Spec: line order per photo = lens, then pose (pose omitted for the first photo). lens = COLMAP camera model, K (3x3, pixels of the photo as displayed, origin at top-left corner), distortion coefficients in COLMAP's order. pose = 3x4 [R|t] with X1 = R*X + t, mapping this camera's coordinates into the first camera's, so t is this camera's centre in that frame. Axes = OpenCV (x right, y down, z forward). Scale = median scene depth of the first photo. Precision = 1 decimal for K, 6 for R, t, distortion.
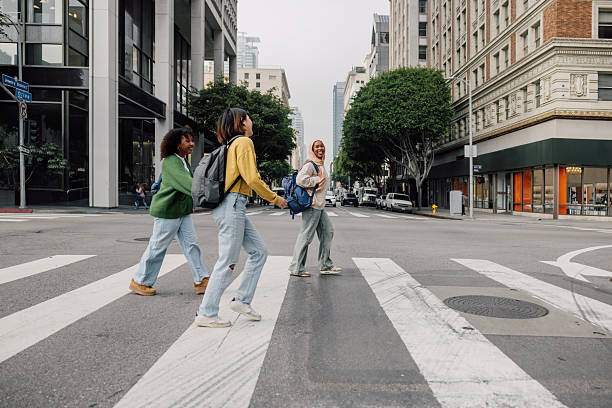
lens RADIAL K [[501.2, 0, 321.7], [0, 501.2, 260.4], [0, 0, 1]] dist [-0.004381, 0.013277]
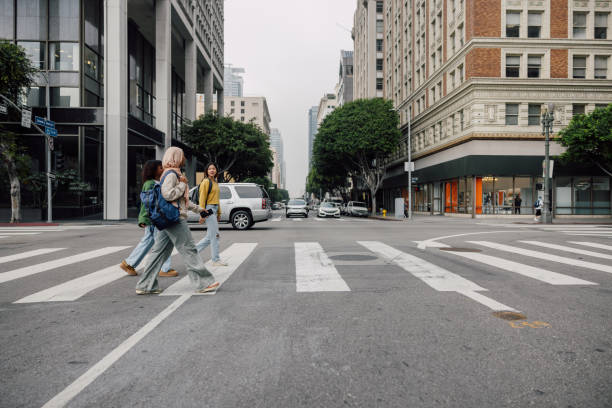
lens RADIAL K [[465.3, 0, 306.0], [0, 465.3, 204.0], [0, 0, 1]] dist [-0.001486, 0.001061]
pose [[0.999550, -0.029451, 0.005614, 0.020286], [0.029933, 0.990932, -0.130984, 0.014739], [-0.001706, 0.131093, 0.991369, -0.105968]]
